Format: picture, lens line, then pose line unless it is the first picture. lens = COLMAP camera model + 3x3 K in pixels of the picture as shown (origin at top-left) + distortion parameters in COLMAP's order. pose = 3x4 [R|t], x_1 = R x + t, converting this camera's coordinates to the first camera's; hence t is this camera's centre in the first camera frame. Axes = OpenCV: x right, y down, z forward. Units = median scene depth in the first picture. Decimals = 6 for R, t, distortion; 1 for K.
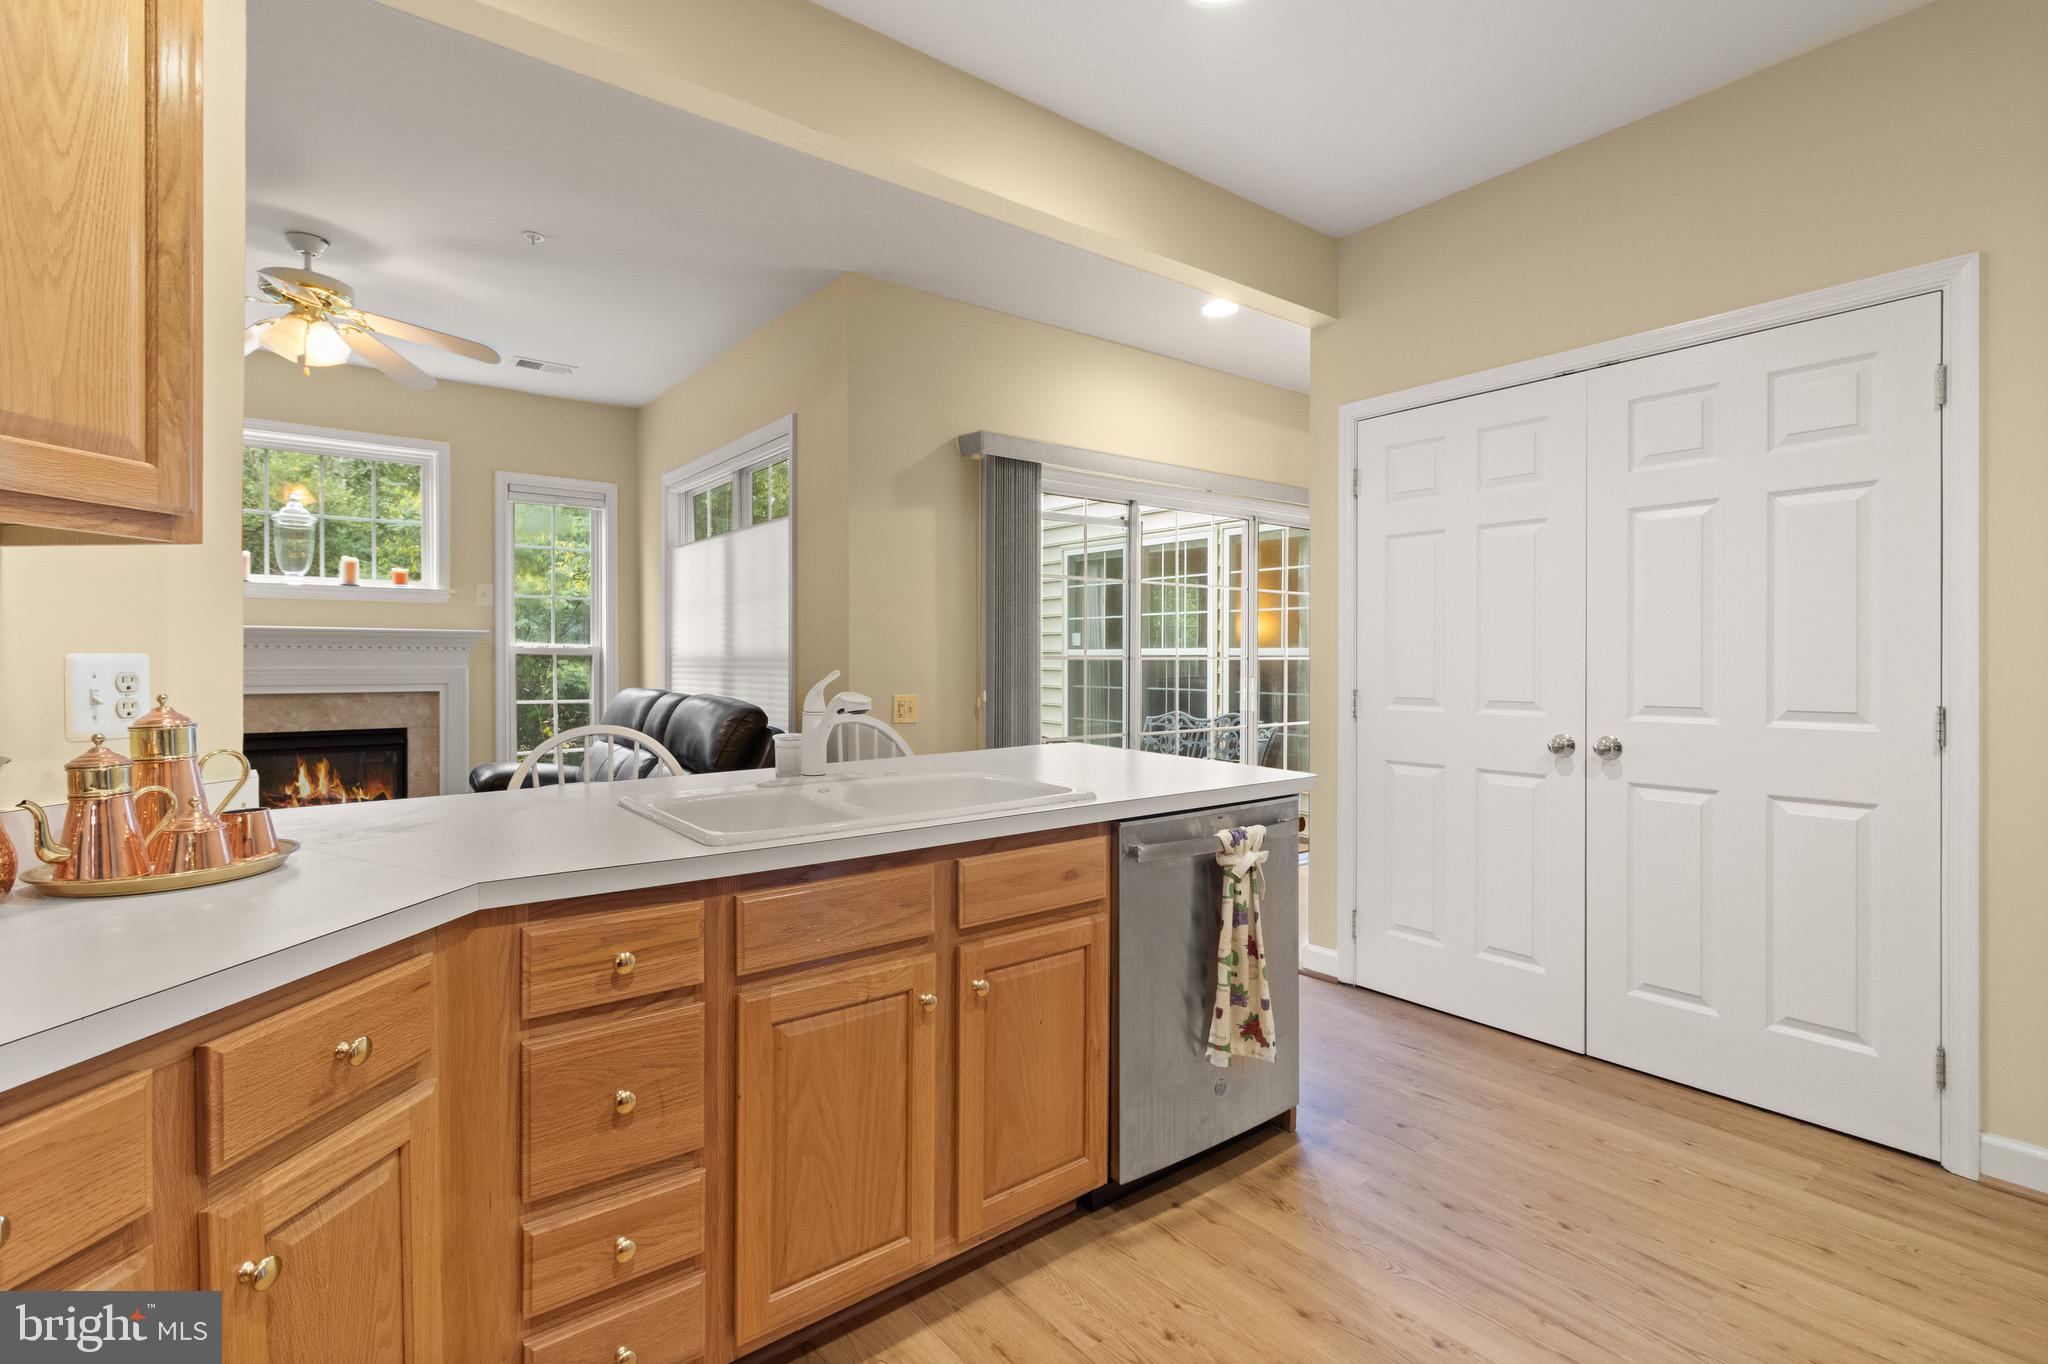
lens RADIAL K [[957.3, 0, 1018.2], [0, 957.3, 667.2], [0, 0, 1]] dist [-0.002188, 0.000483]
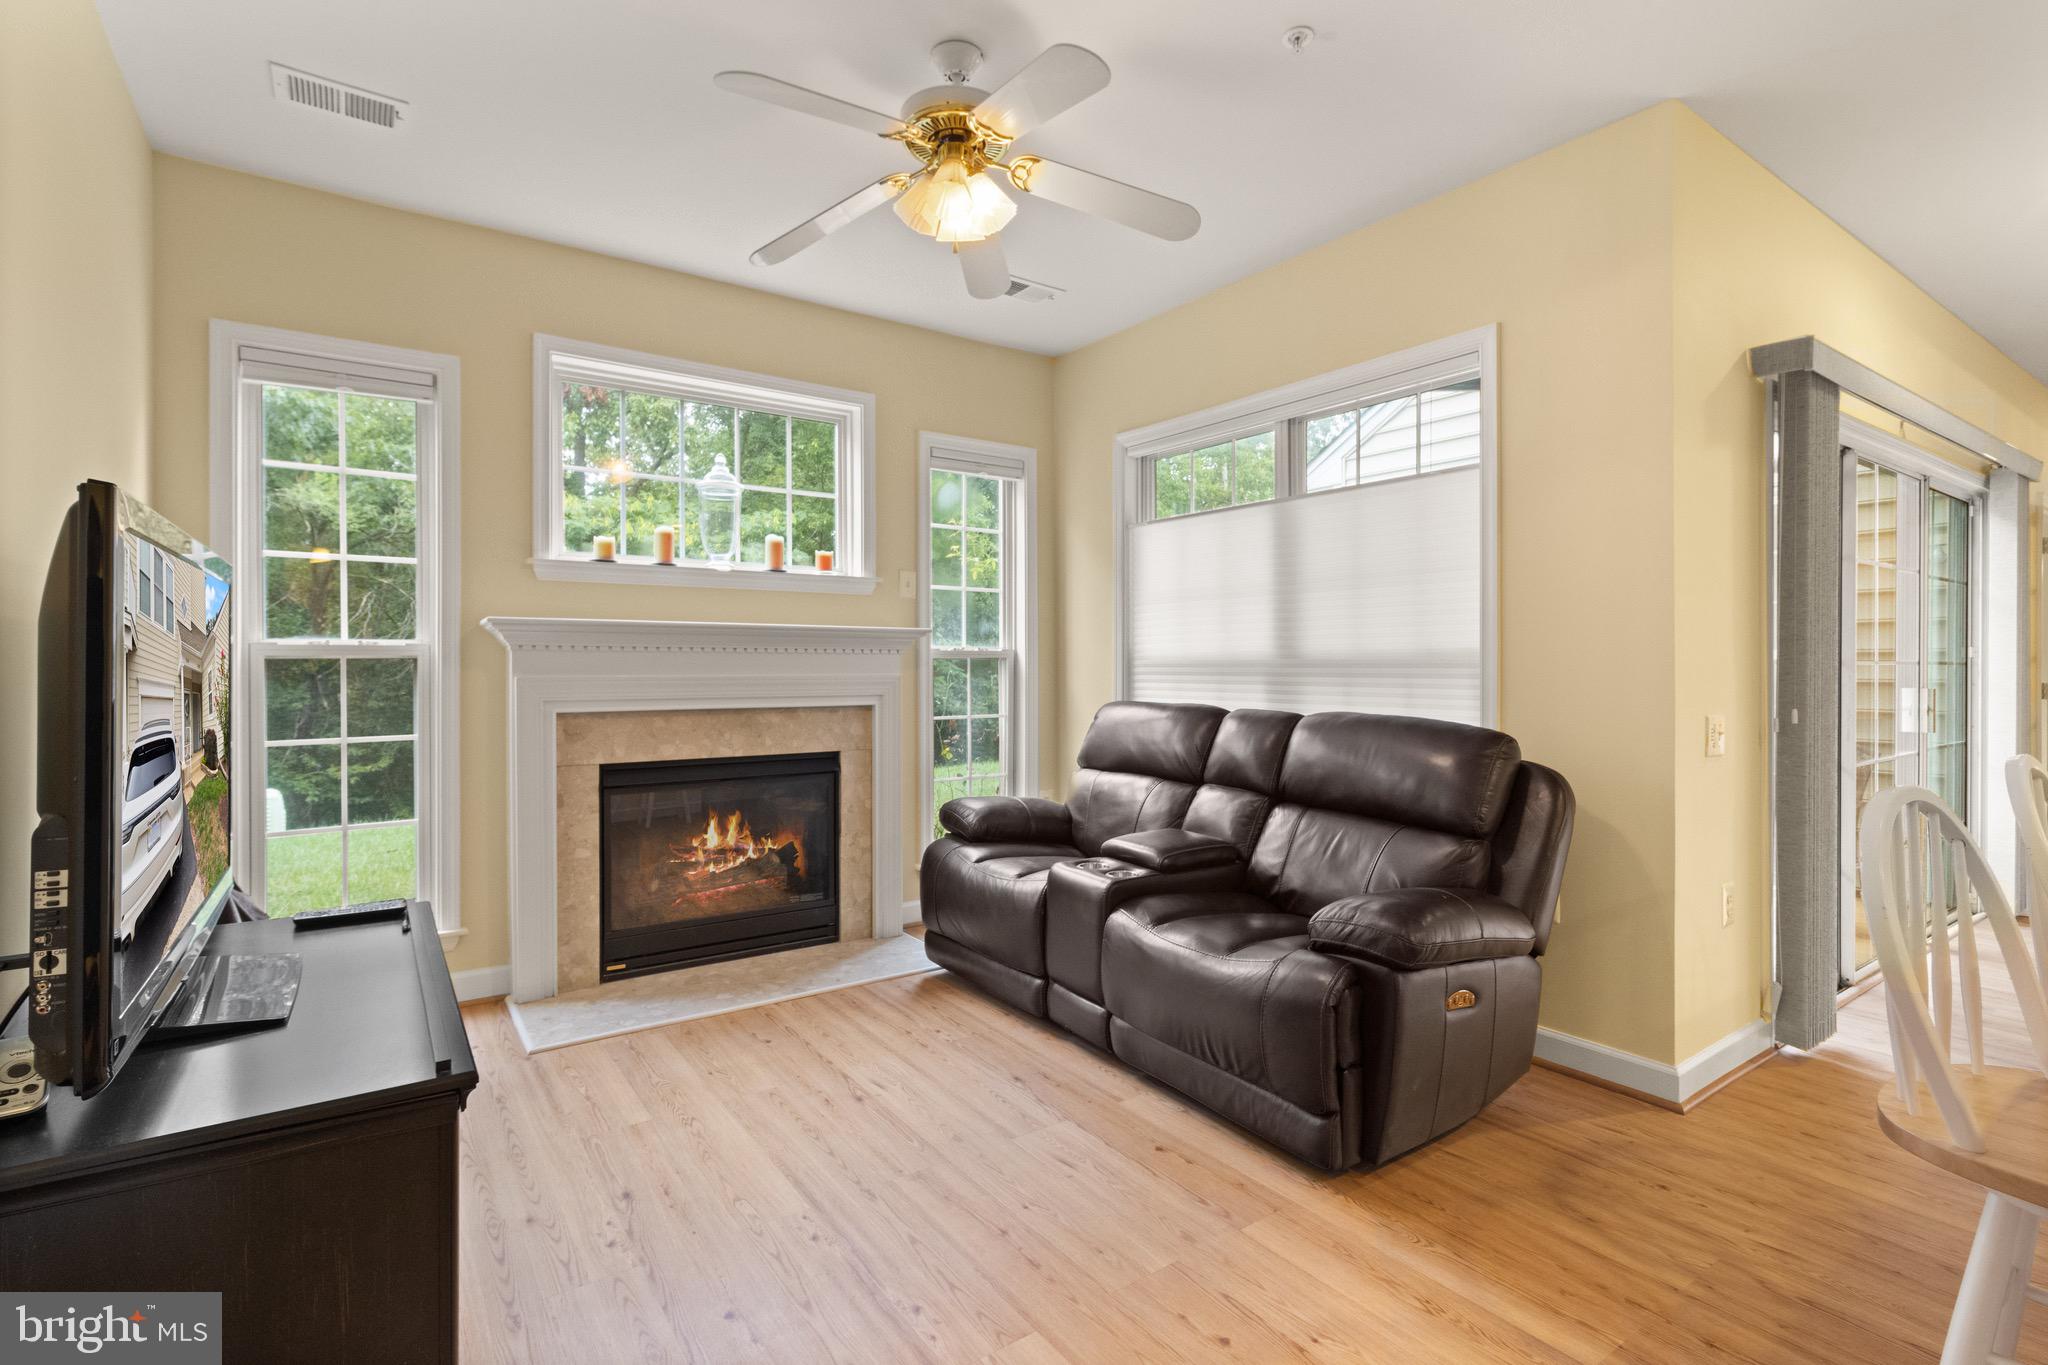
lens RADIAL K [[957.3, 0, 1029.7], [0, 957.3, 673.5], [0, 0, 1]] dist [-0.002188, 0.000483]
pose [[0.998869, -0.000669, -0.047550, -0.436603], [0.000803, 0.999996, 0.002790, -0.003149], [0.047548, -0.002825, 0.998865, 0.209485]]
